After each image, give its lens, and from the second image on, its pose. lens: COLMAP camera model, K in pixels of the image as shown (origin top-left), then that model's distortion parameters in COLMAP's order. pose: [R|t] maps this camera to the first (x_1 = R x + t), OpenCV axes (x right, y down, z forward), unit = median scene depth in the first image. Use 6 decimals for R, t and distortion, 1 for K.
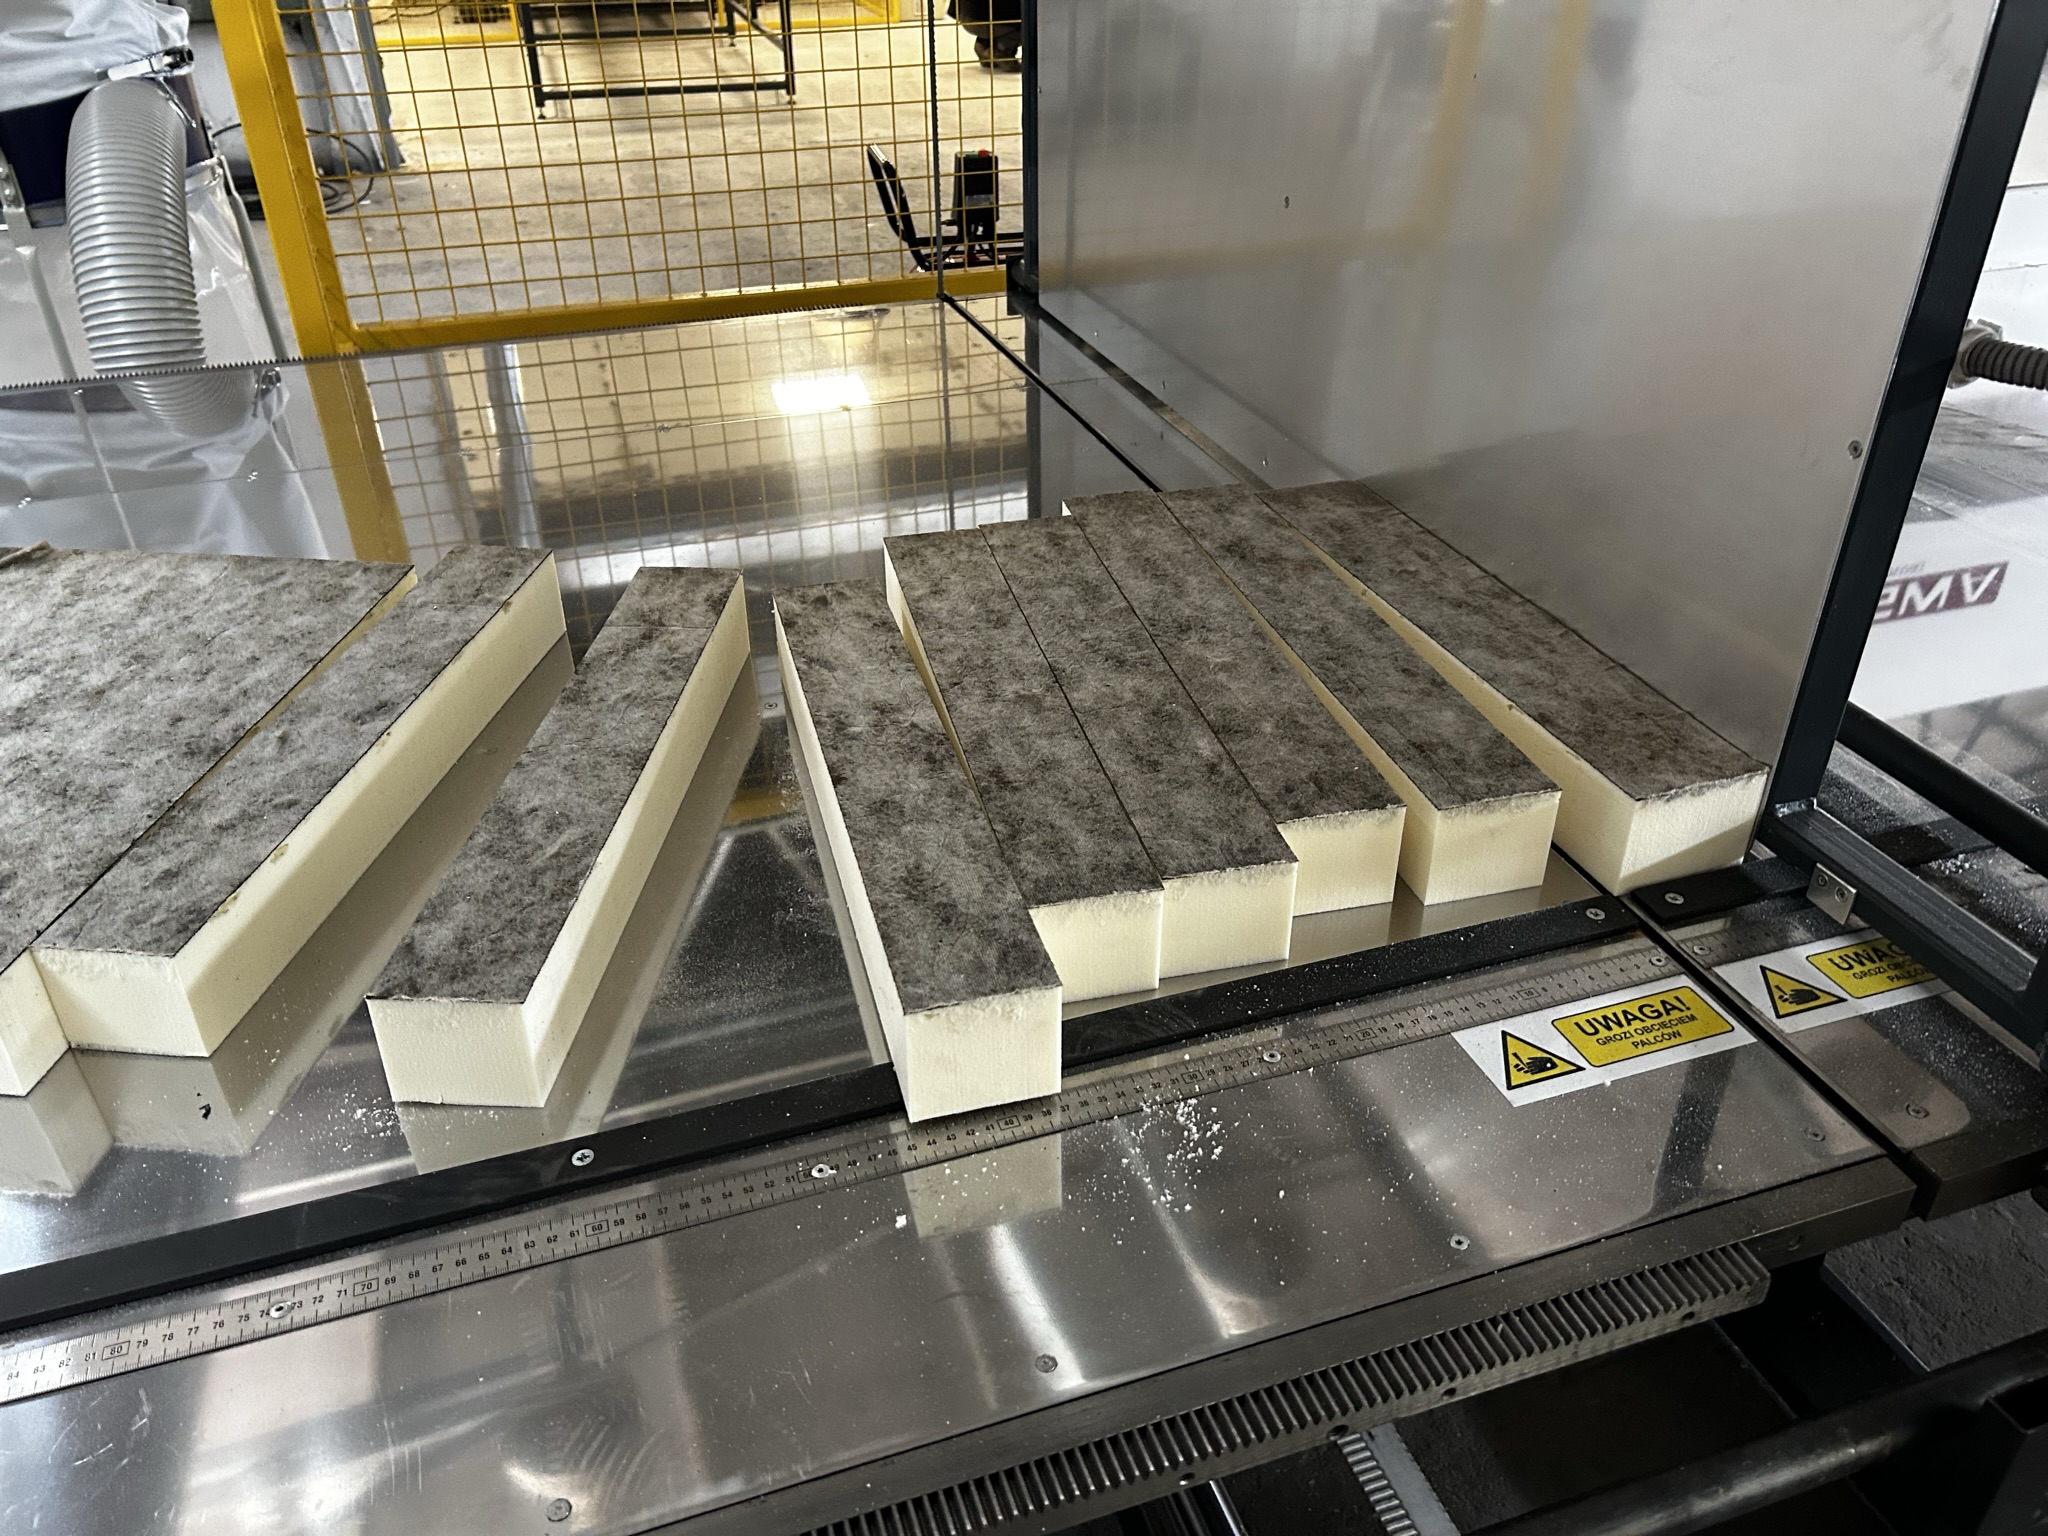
lens RADIAL K [[1543.6, 0, 1032.1], [0, 1543.6, 740.5], [0, 0, 1]] dist [0.061114, -0.070921]
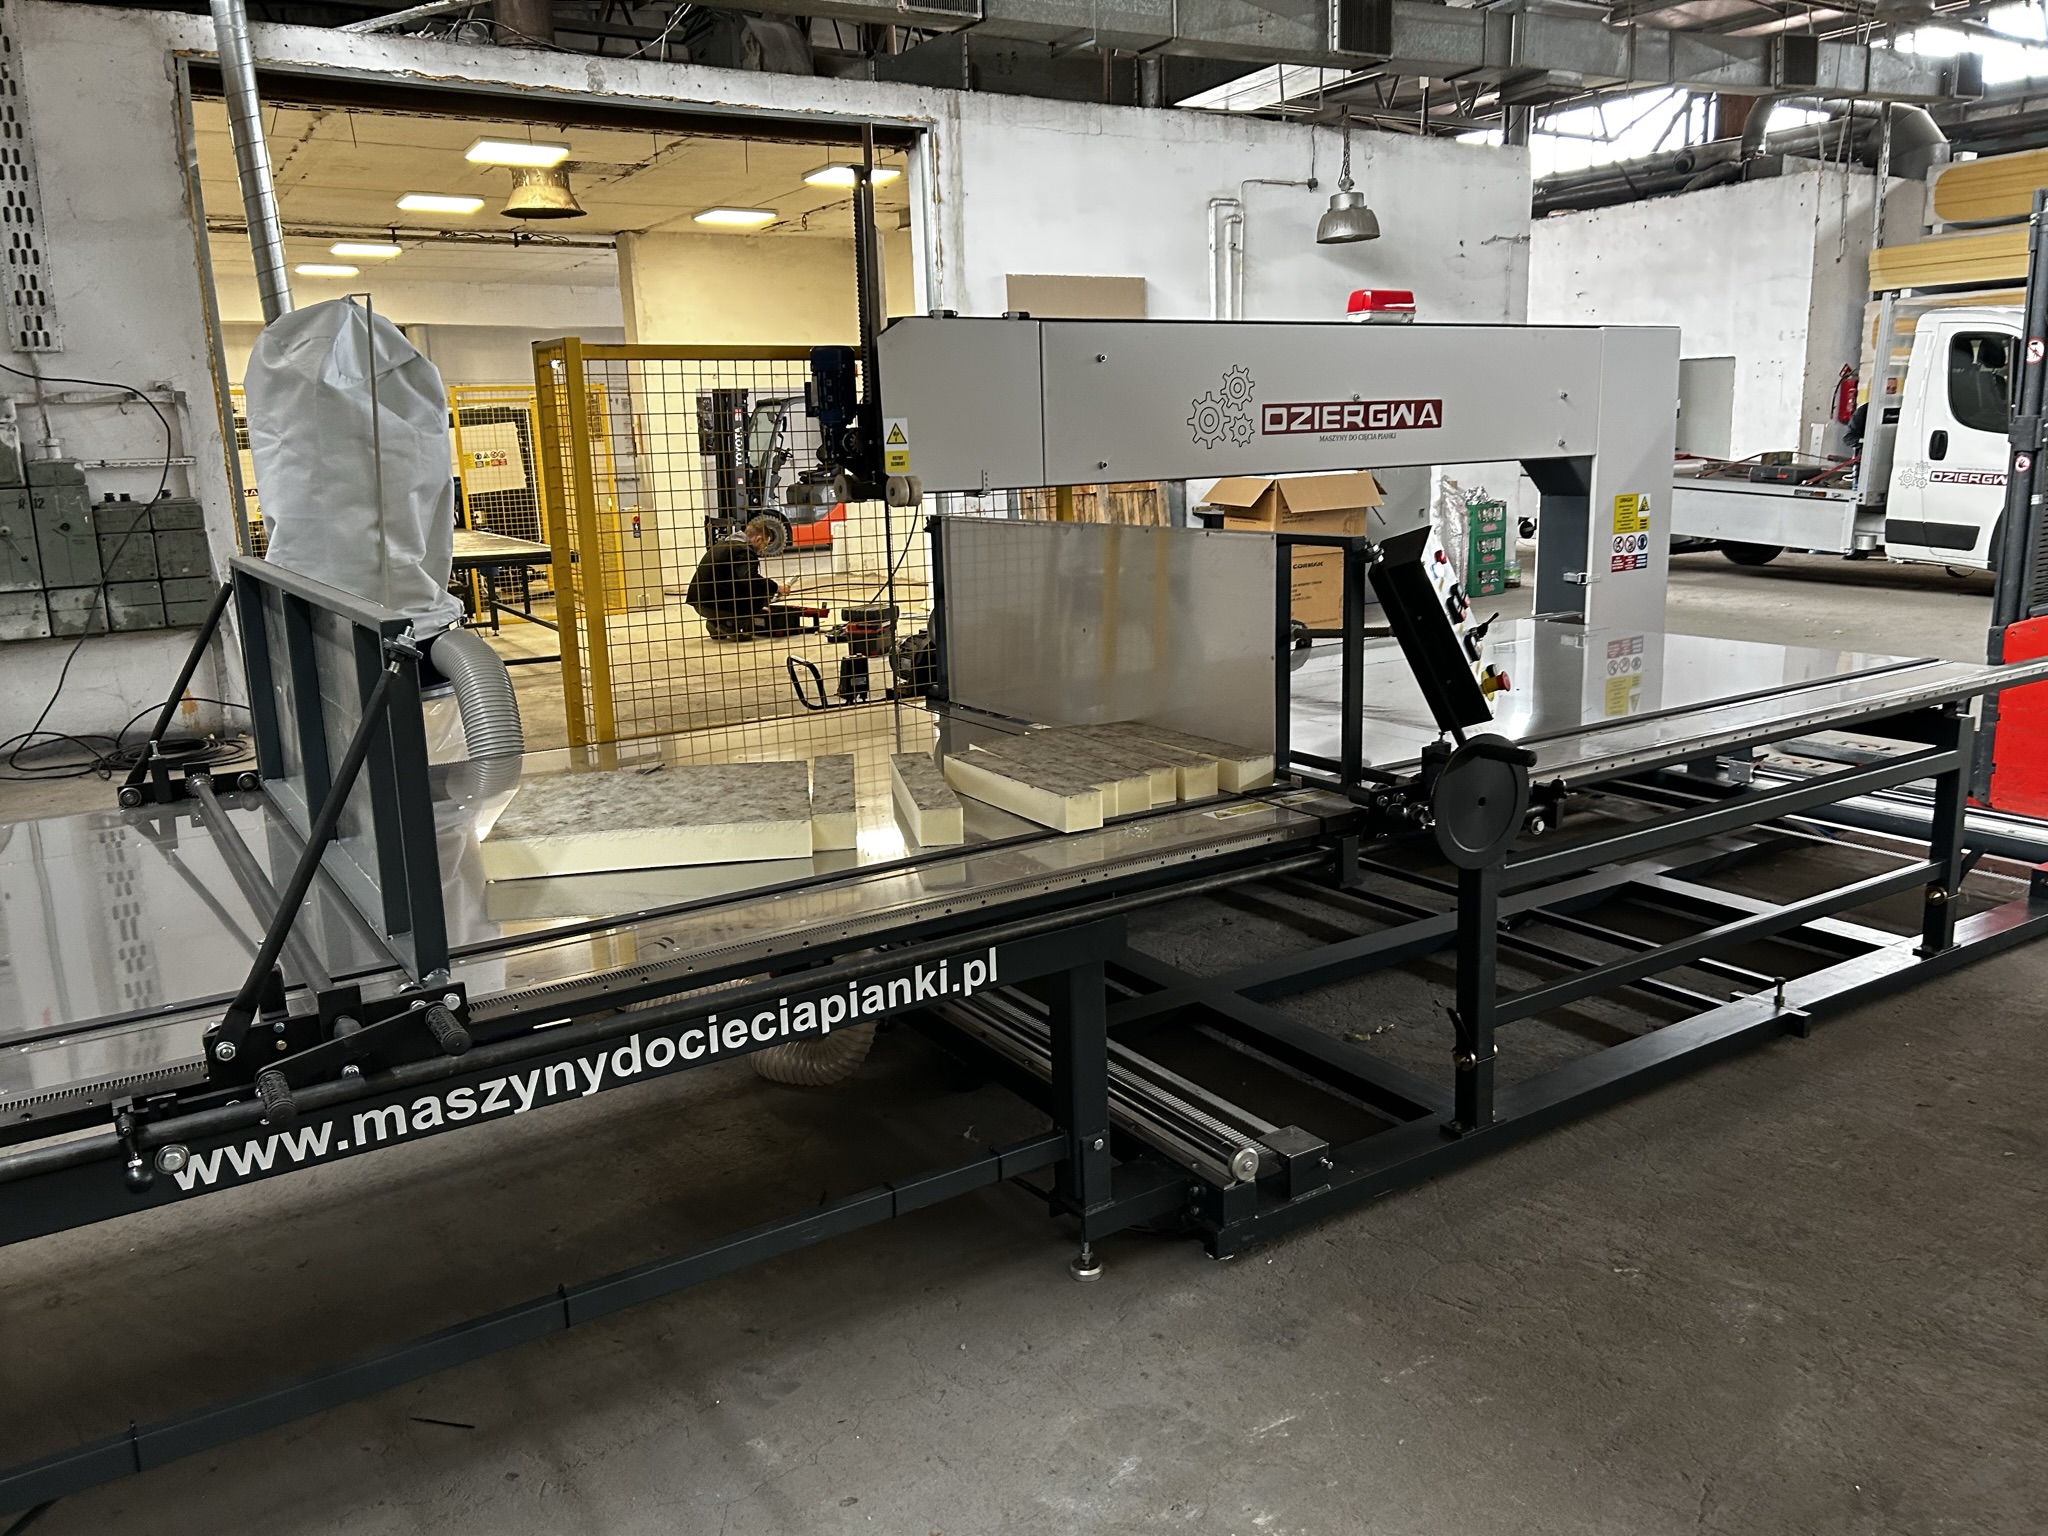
lens RADIAL K [[1534.1, 0, 1025.4], [0, 1534.1, 745.0], [0, 0, 1]] dist [0.049426, -0.057854]
pose [[0.970453, -0.066002, 0.232086, -0.094476], [0.140732, 0.936141, -0.322234, 0.114057], [-0.195997, 0.345375, 0.917770, -0.225600]]
